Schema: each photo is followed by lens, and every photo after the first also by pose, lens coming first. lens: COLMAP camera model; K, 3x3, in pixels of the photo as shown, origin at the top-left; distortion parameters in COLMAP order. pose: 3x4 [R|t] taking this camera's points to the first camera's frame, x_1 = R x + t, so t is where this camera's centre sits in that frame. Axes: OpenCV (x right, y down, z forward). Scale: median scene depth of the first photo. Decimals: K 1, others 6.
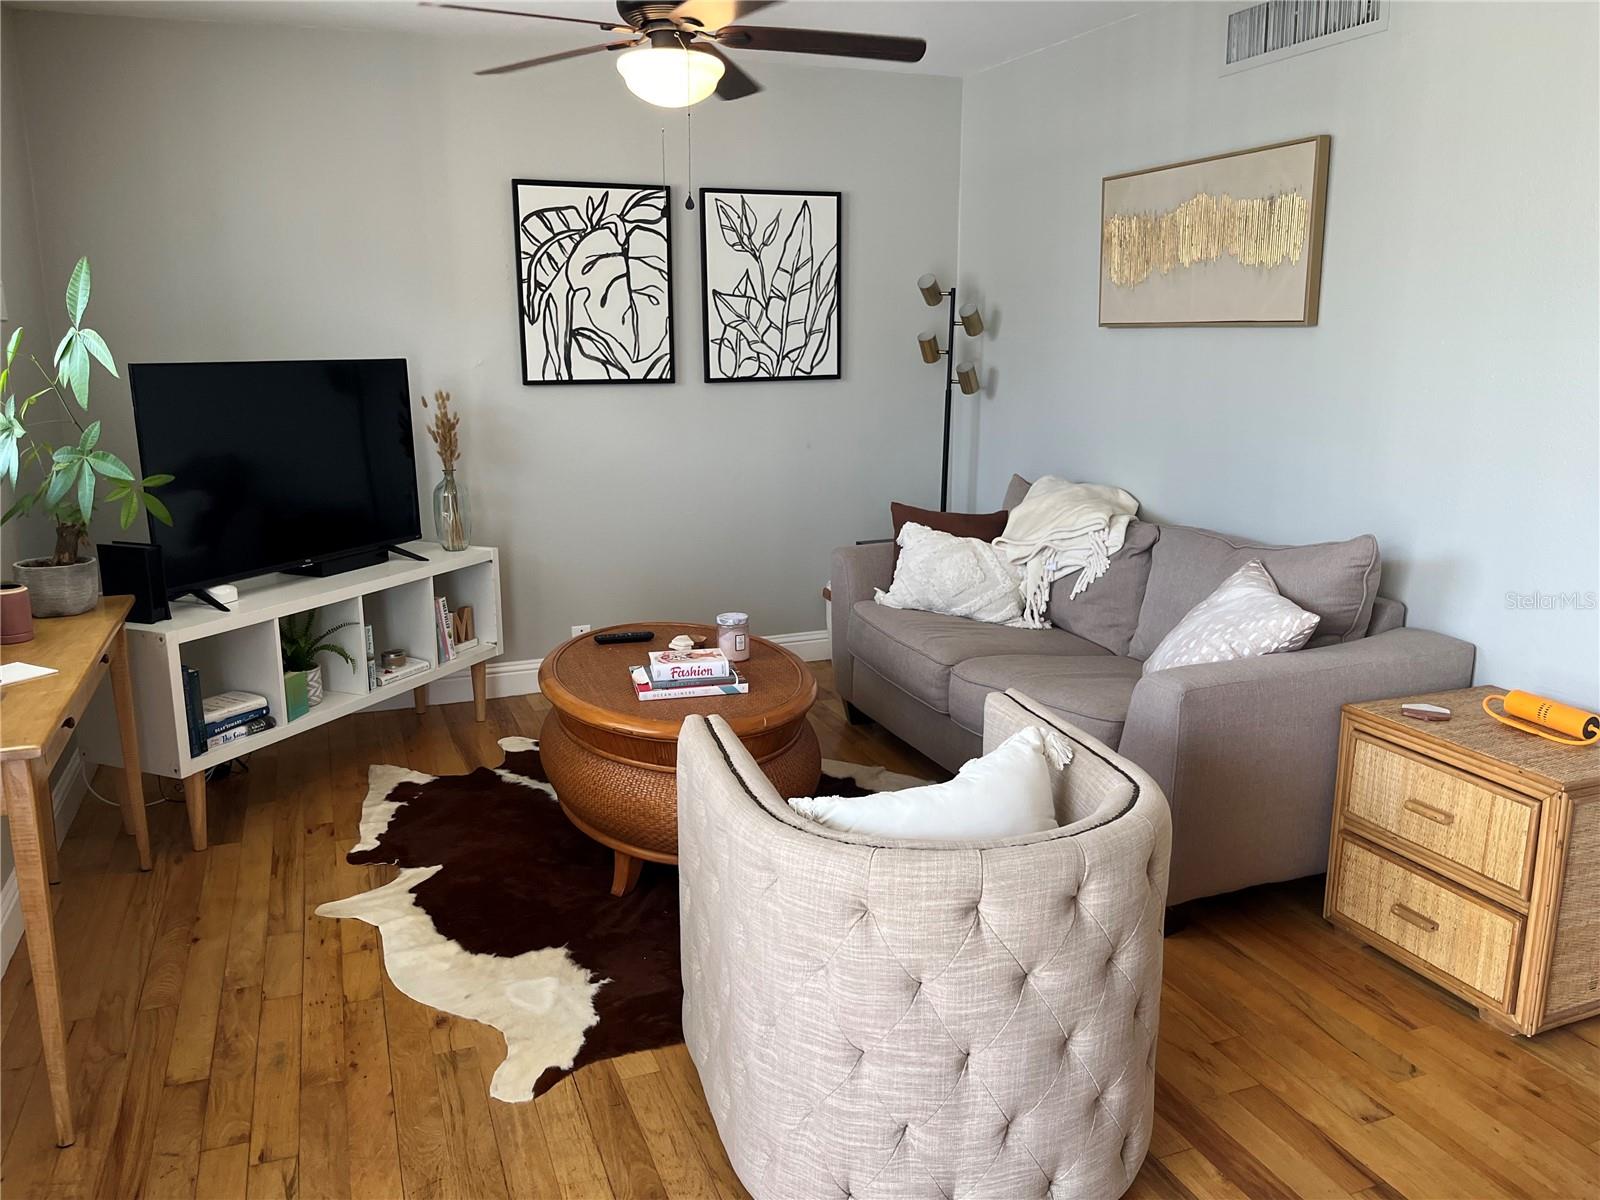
lens RADIAL K [[1211.8, 0, 812.8], [0, 1211.8, 606.2], [0, 0, 1]] dist [0.038408, -0.031070]
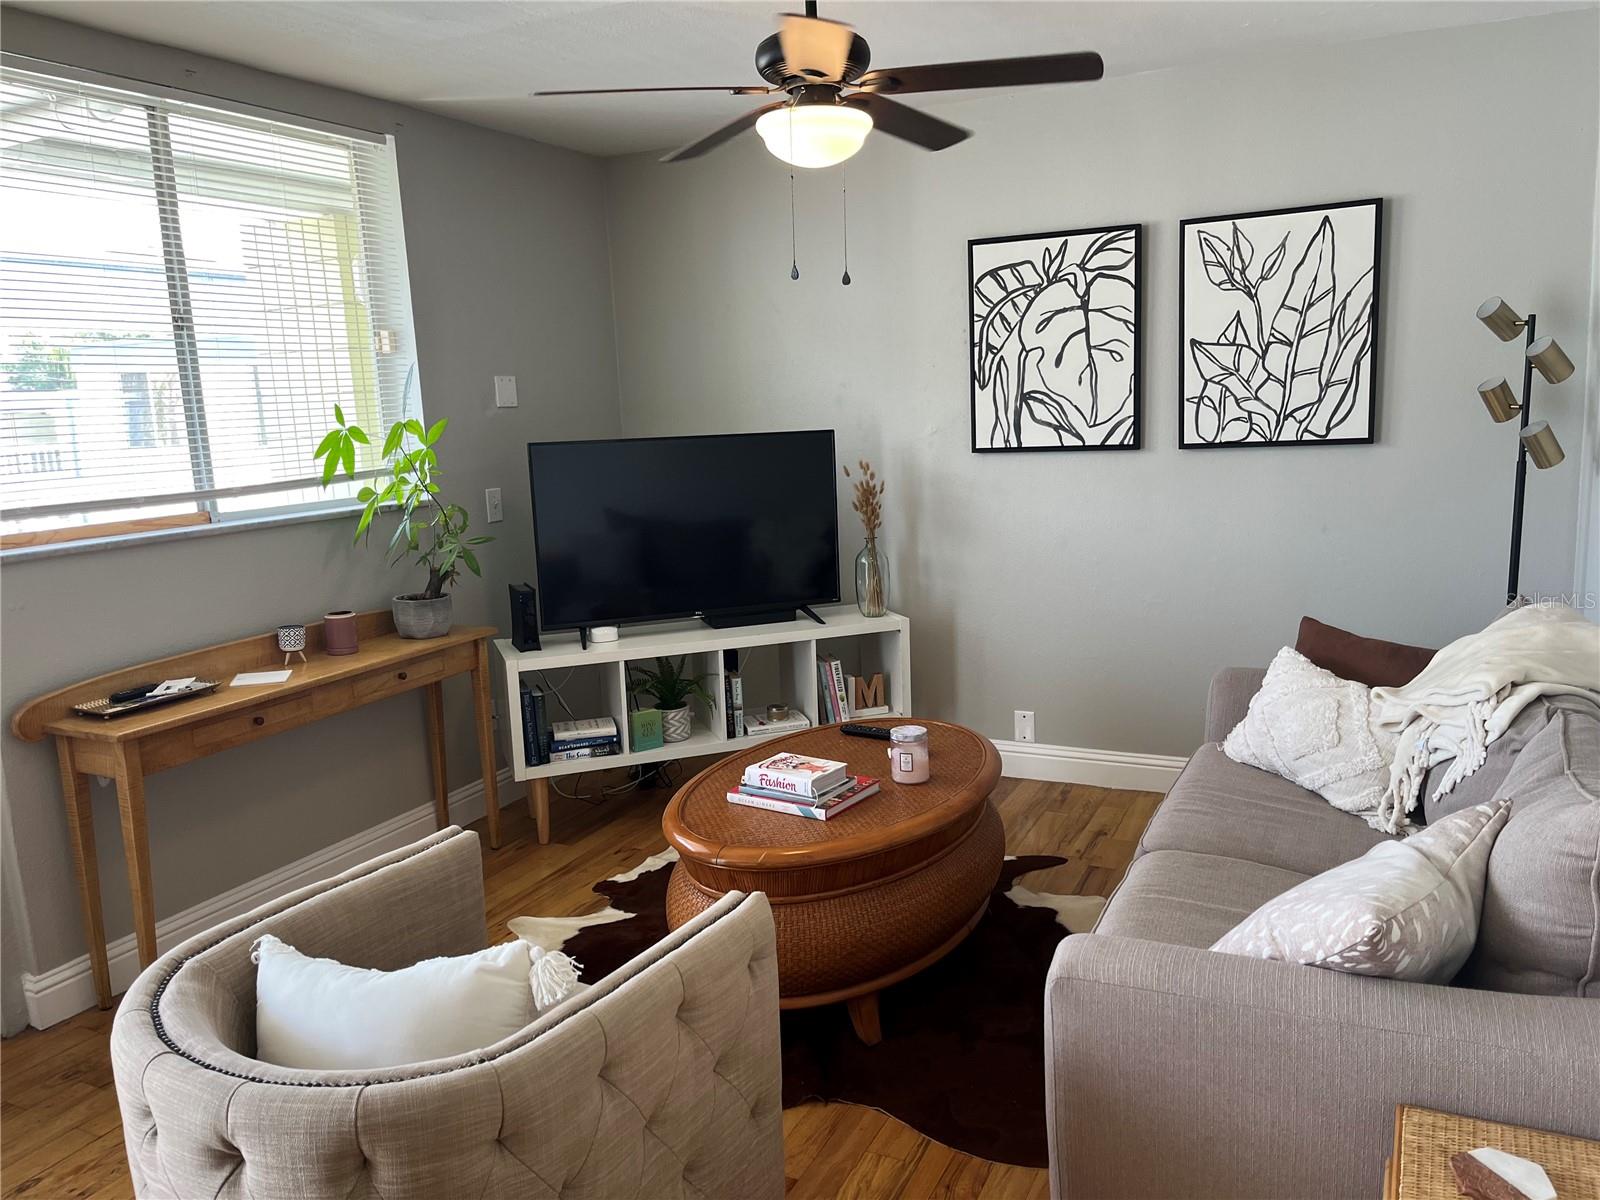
lens RADIAL K [[1211.8, 0, 807.9], [0, 1211.8, 601.5], [0, 0, 1]] dist [0.038408, -0.031070]
pose [[0.672501, 0.102206, -0.733005, 0.383005], [-0.124562, 0.991921, 0.024027, -0.071307], [0.729539, 0.075146, 0.679799, 0.261806]]
